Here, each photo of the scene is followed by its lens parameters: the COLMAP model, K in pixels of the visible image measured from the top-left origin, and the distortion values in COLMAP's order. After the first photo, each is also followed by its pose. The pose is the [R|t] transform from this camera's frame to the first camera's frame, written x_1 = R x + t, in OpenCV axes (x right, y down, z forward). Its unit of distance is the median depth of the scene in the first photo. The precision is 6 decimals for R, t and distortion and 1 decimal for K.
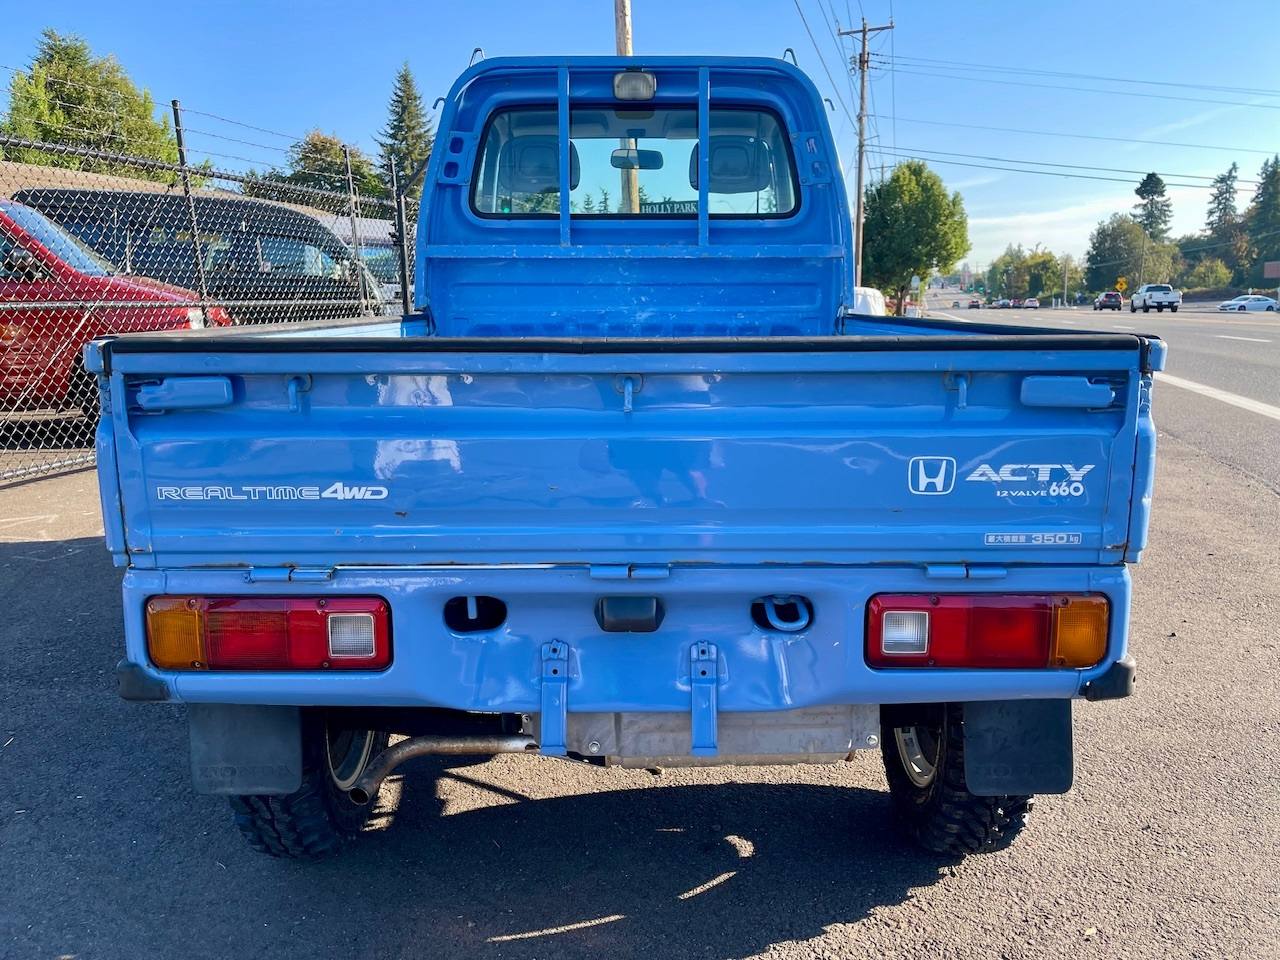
lens RADIAL K [[976.2, 0, 642.8], [0, 976.2, 480.0], [0, 0, 1]] dist [0.058623, -0.082172]
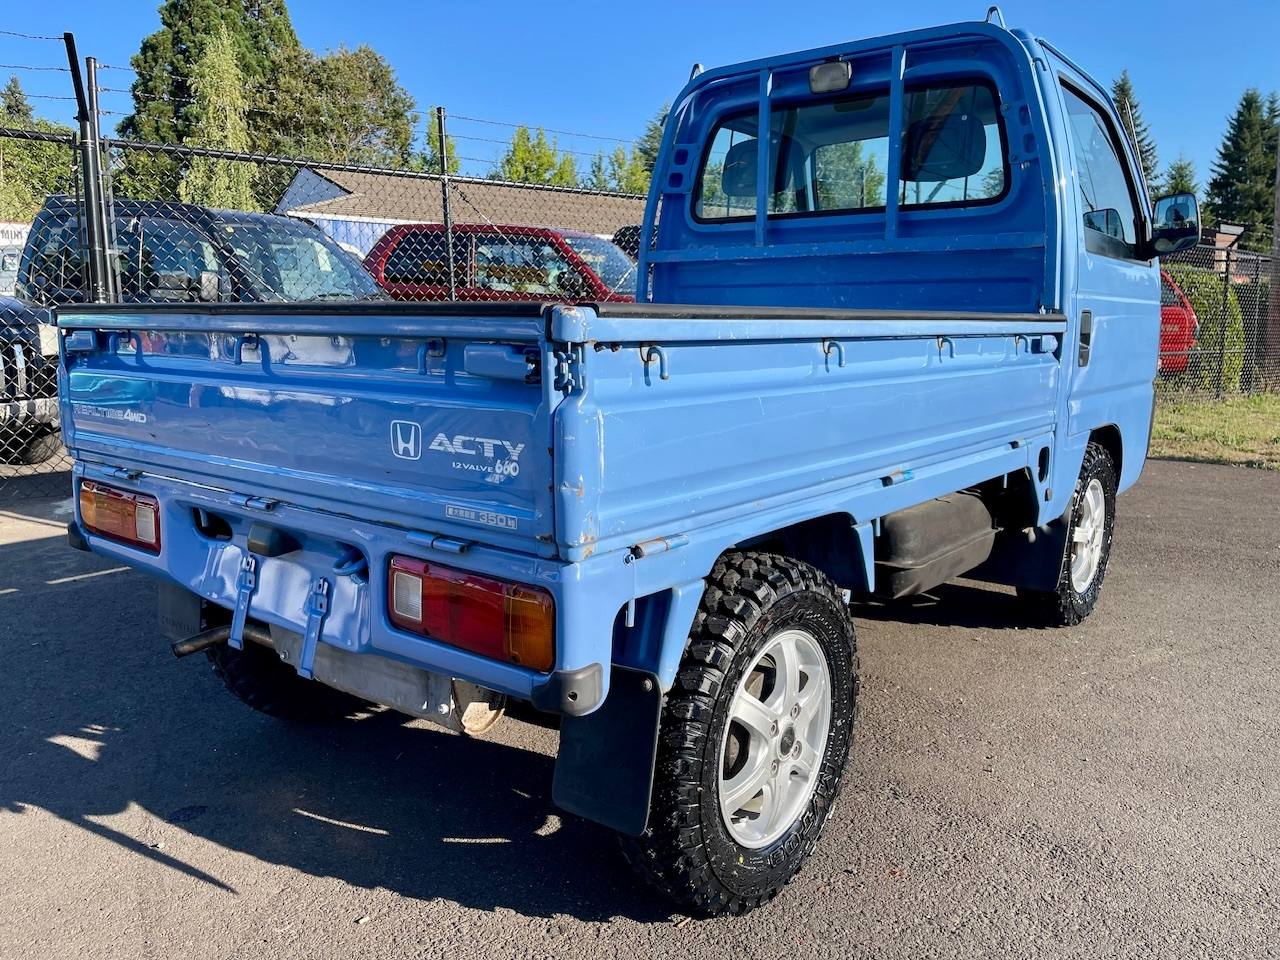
lens RADIAL K [[976.2, 0, 634.4], [0, 976.2, 475.4], [0, 0, 1]] dist [0.058623, -0.082172]
pose [[0.779011, 0.105703, -0.618036, 0.476691], [-0.123388, 0.992257, 0.014180, -0.005201], [0.614750, 0.065211, 0.786022, 0.152278]]
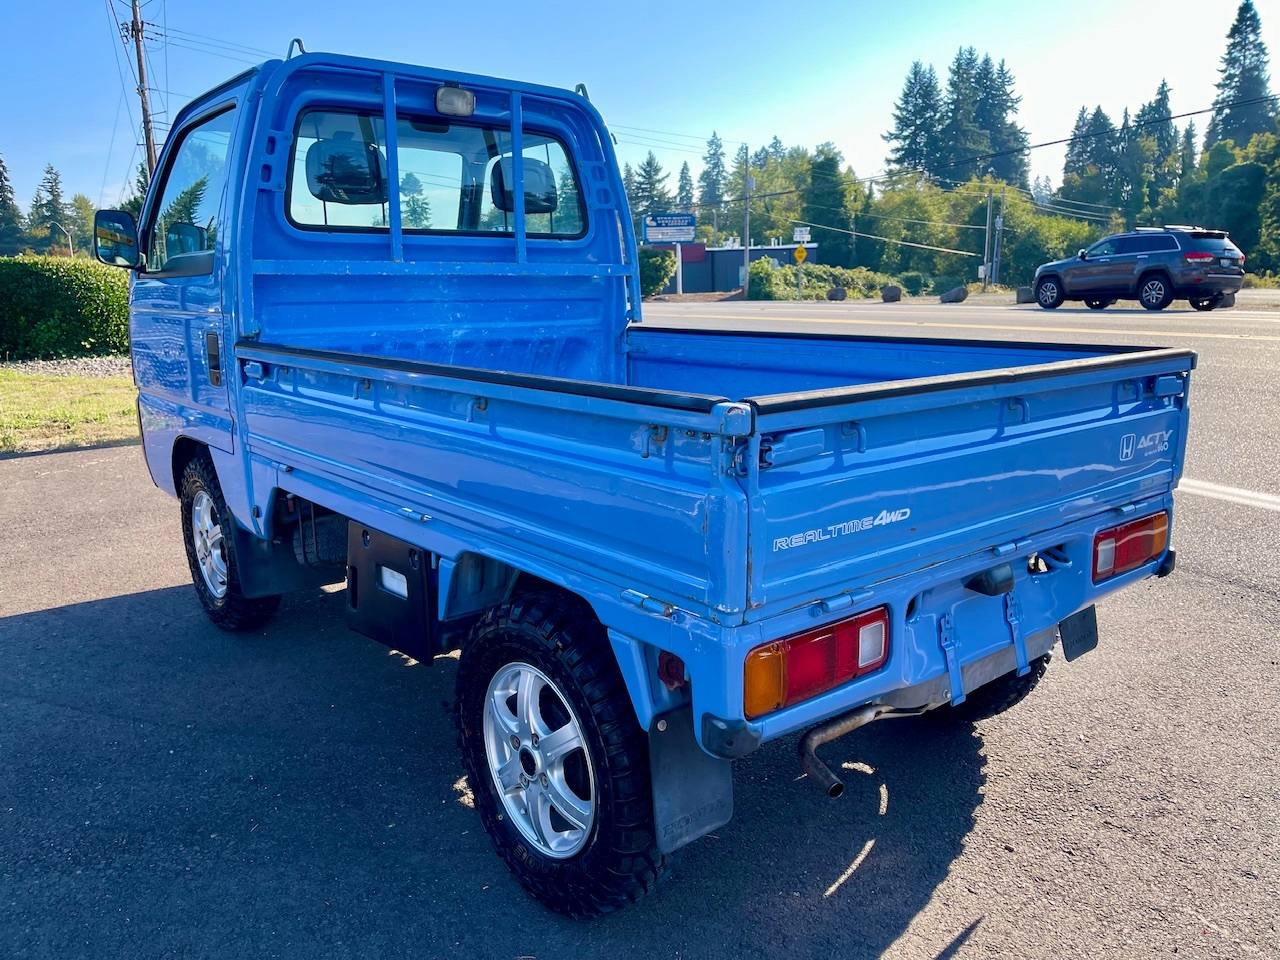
lens RADIAL K [[976.2, 0, 640.9], [0, 976.2, 486.7], [0, 0, 1]] dist [0.058623, -0.082172]
pose [[0.769166, -0.131435, 0.625386, -0.533034], [0.120405, 0.990900, 0.060168, -0.054749], [-0.627603, 0.029021, 0.777992, 0.126072]]
